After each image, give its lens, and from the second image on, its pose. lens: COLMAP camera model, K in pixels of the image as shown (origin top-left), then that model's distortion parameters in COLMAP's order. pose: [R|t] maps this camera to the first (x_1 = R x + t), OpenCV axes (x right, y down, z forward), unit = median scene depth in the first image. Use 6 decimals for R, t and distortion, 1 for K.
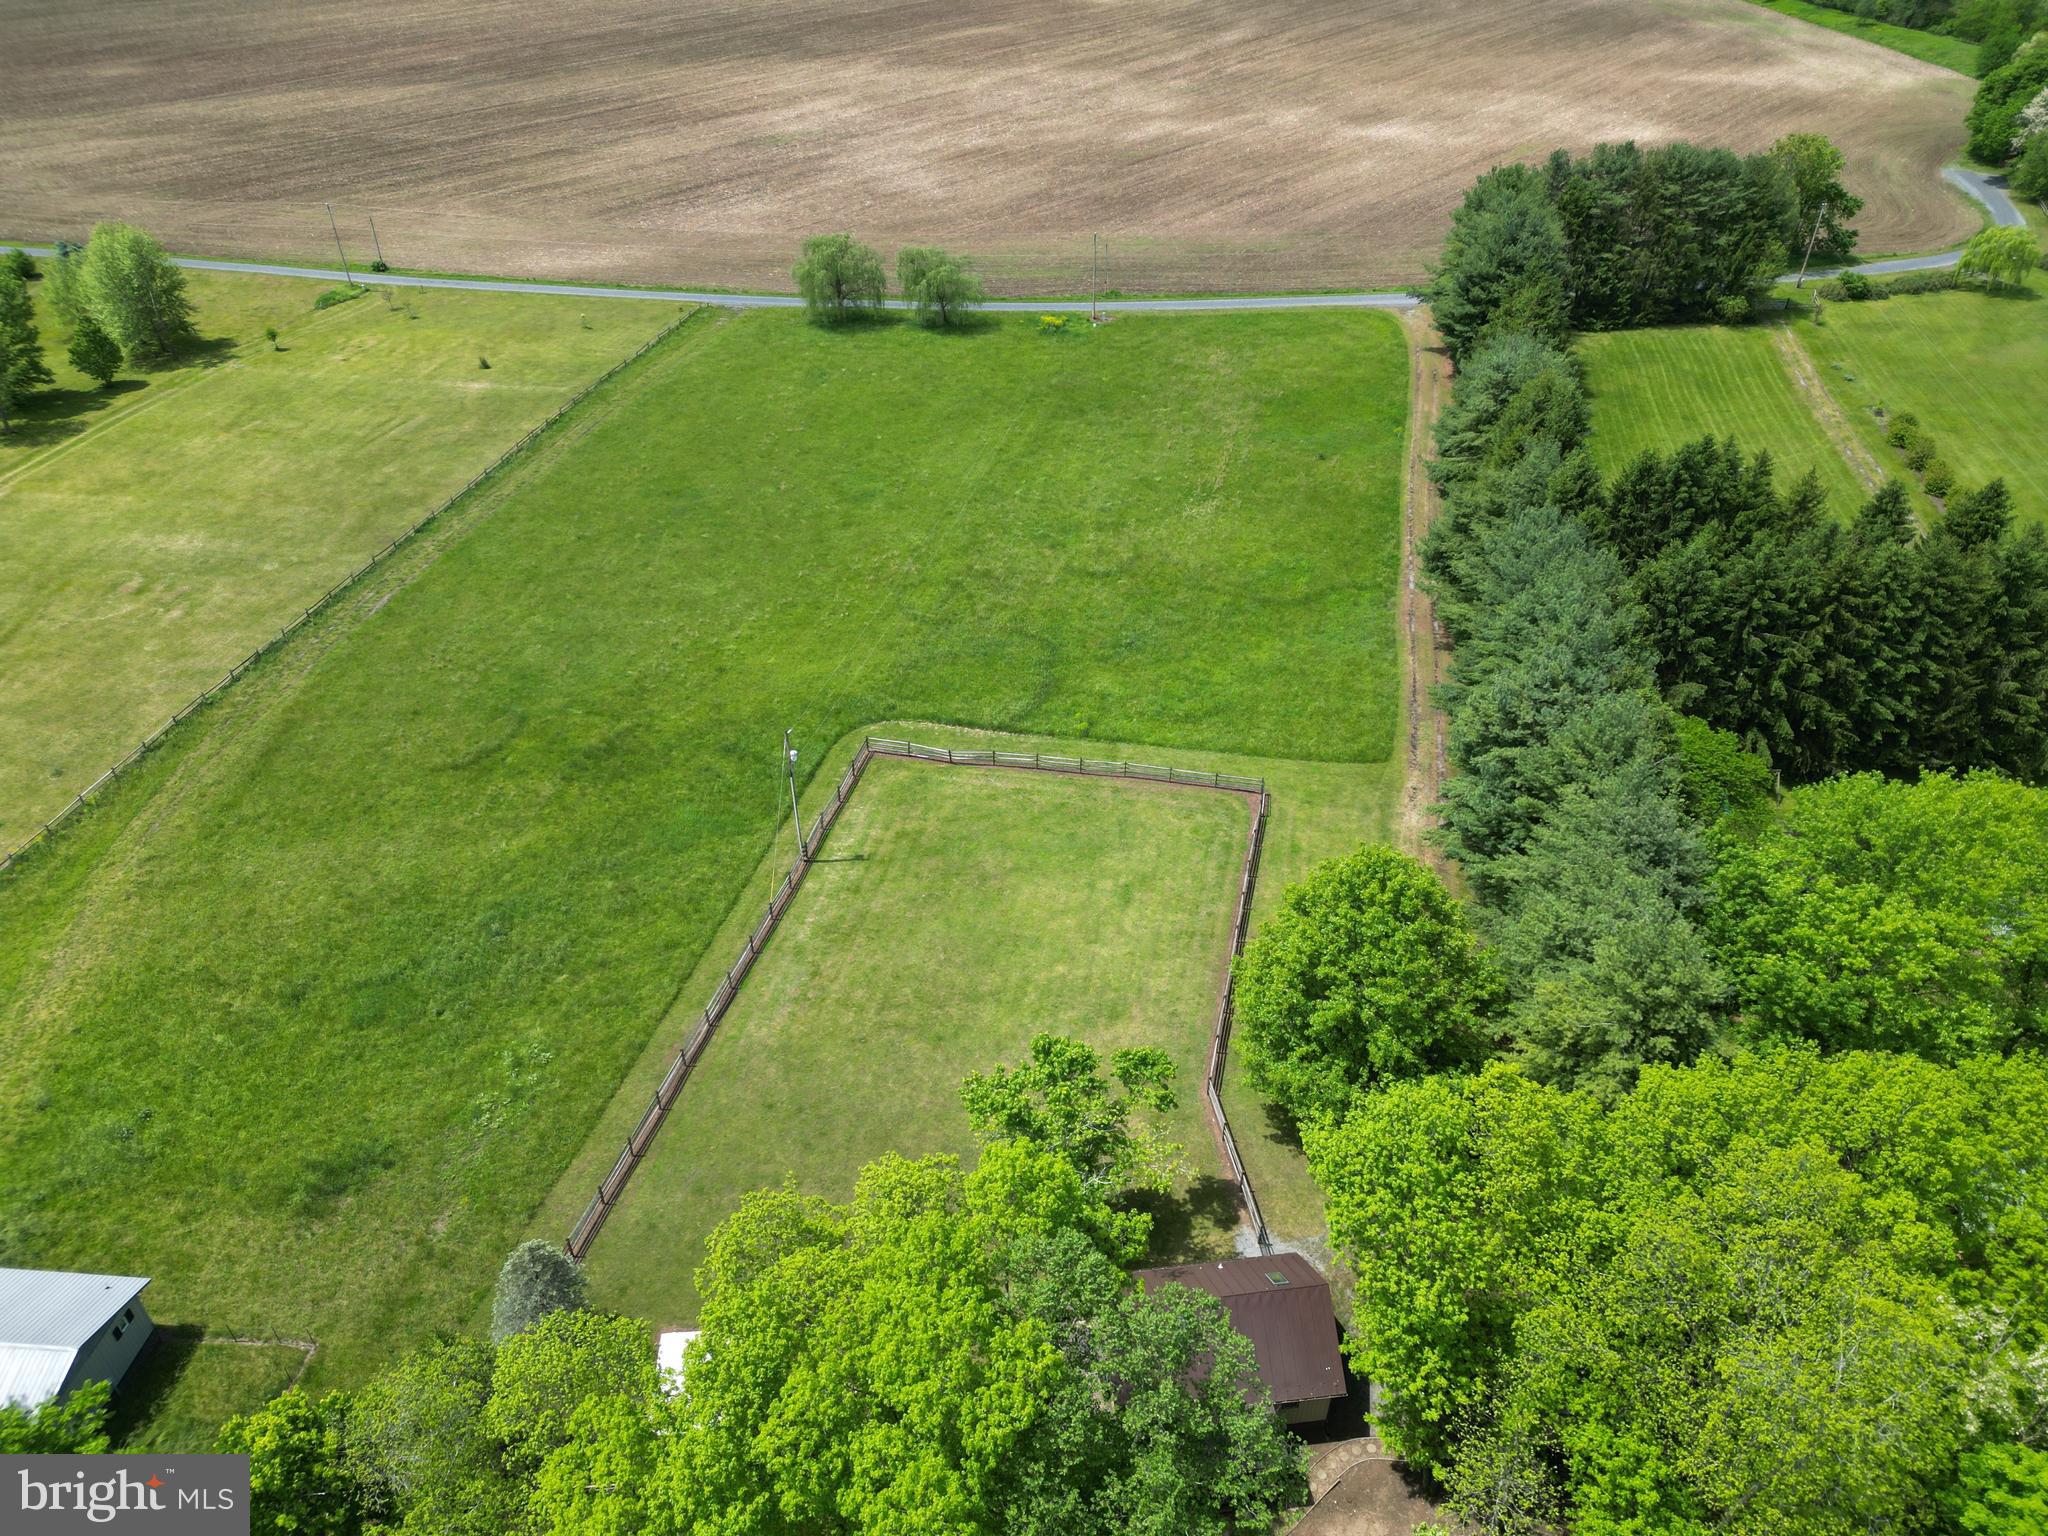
lens RADIAL K [[1434.5, 0, 1020.7], [0, 1434.5, 770.9], [0, 0, 1]] dist [0.022334, -0.017817]
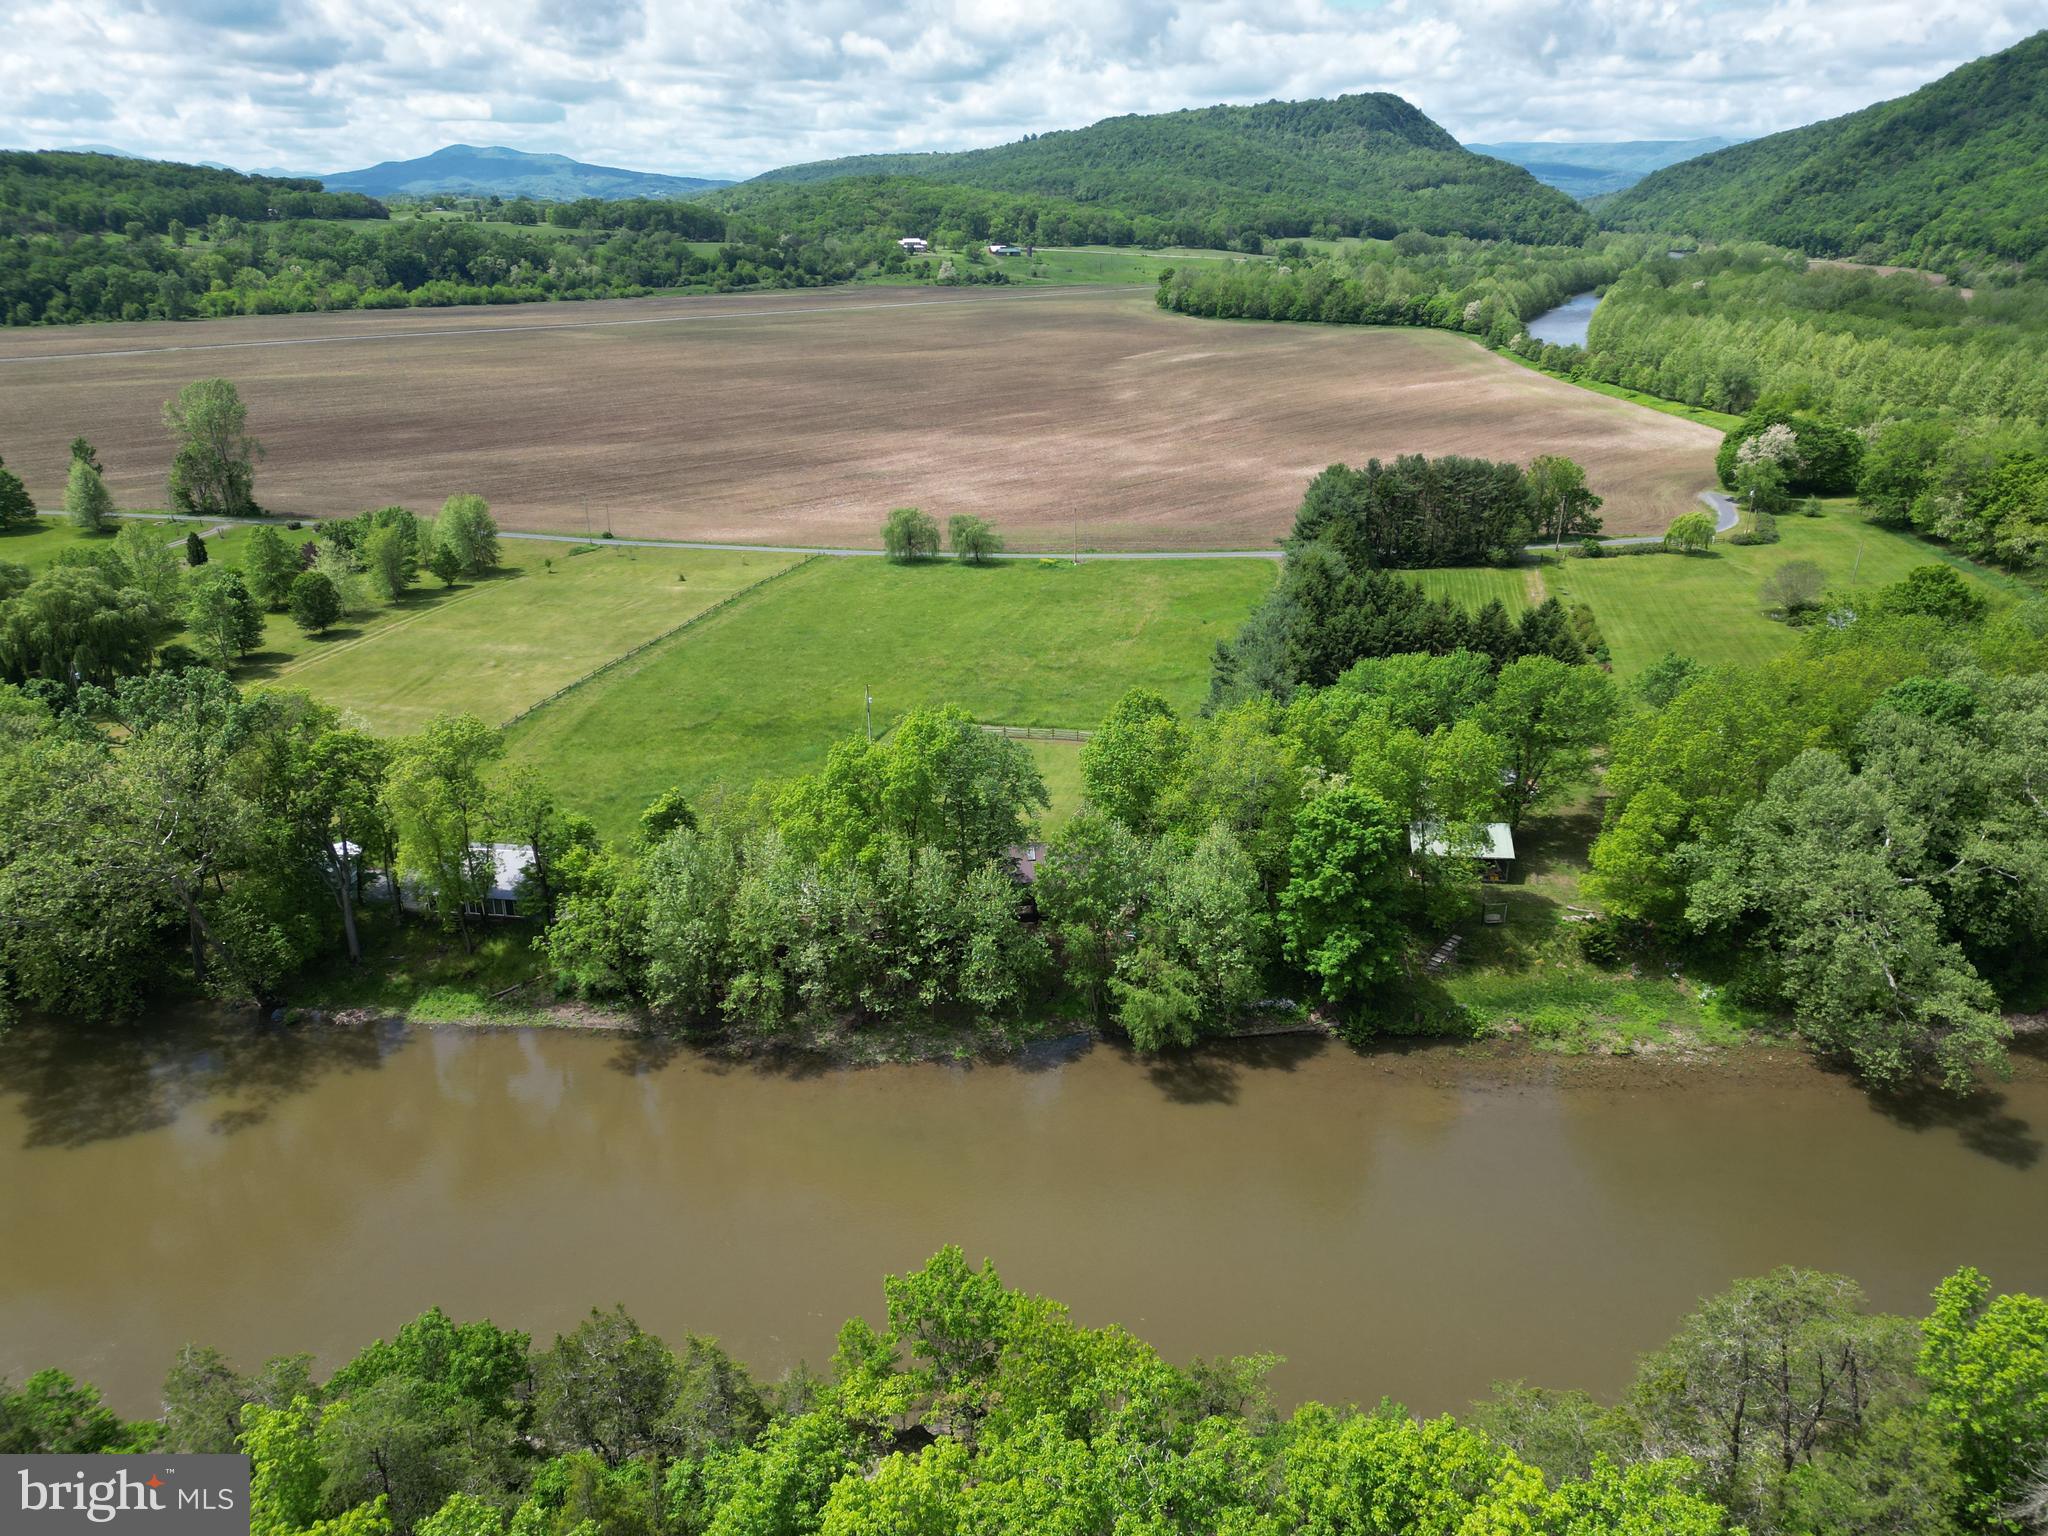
lens RADIAL K [[1434.5, 0, 1019.3], [0, 1434.5, 770.2], [0, 0, 1]] dist [0.022334, -0.017817]
pose [[0.998762, 0.014149, -0.047694, 0.067873], [-0.025724, 0.967468, -0.251682, 0.286239], [0.042582, 0.252597, 0.966634, -0.418582]]
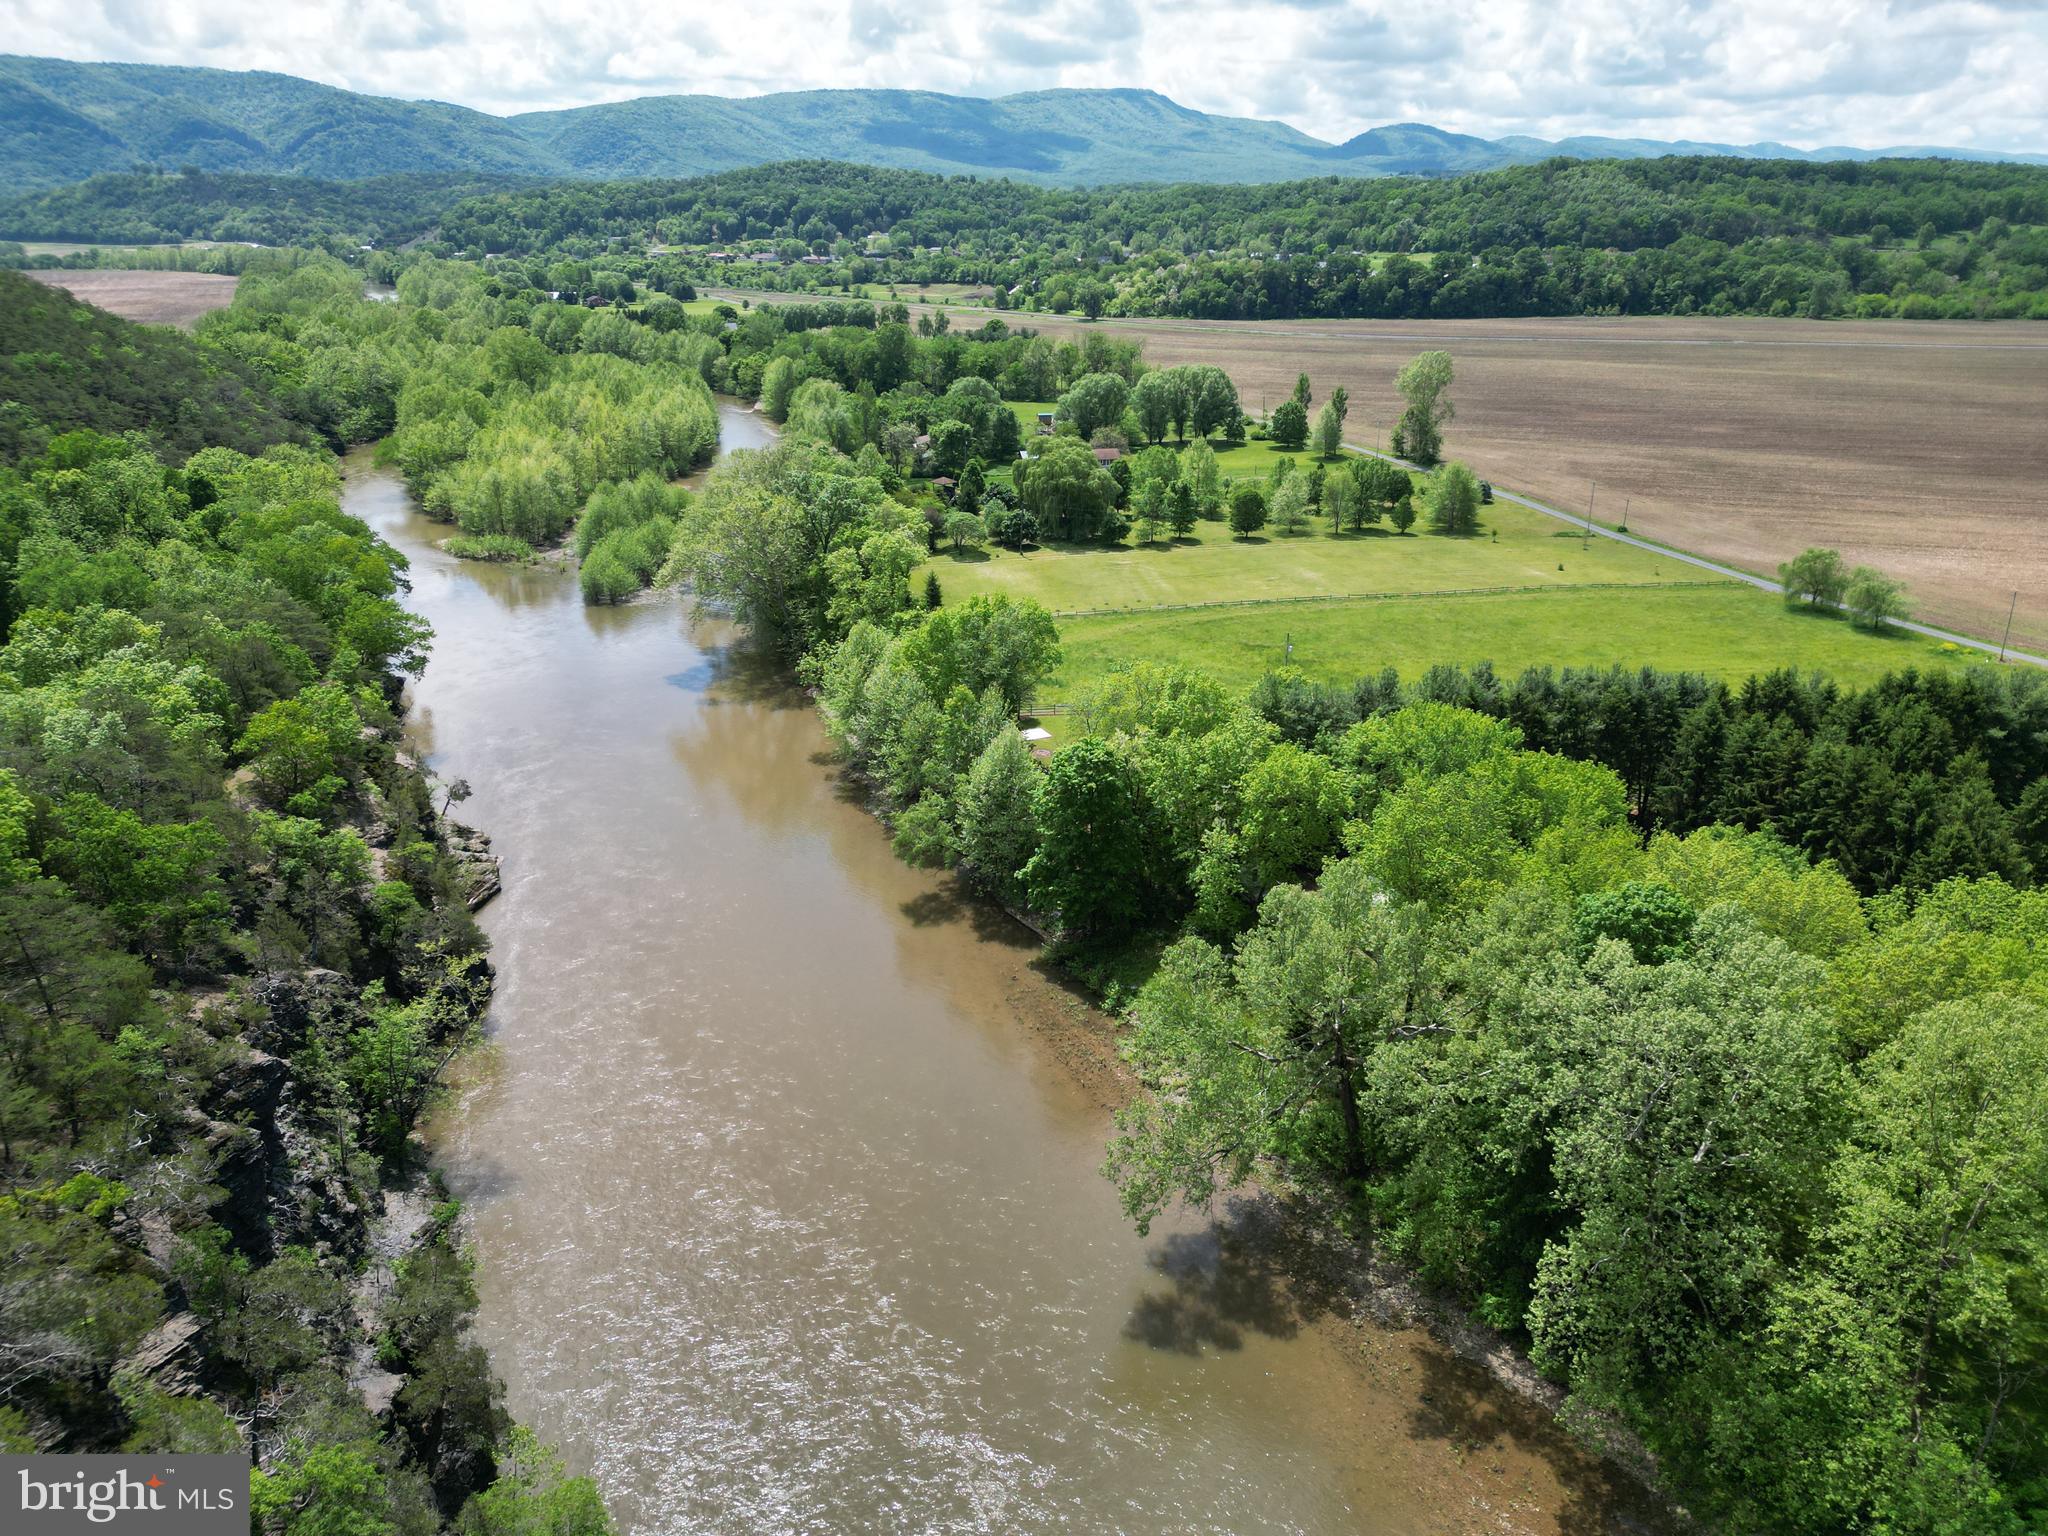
lens RADIAL K [[1434.5, 0, 1022.4], [0, 1434.5, 770.2], [0, 0, 1]] dist [0.022334, -0.017817]
pose [[0.384164, 0.326677, -0.863539, 0.809593], [-0.537573, 0.839559, 0.078454, 0.099937], [0.750622, 0.434076, 0.498142, -0.148959]]
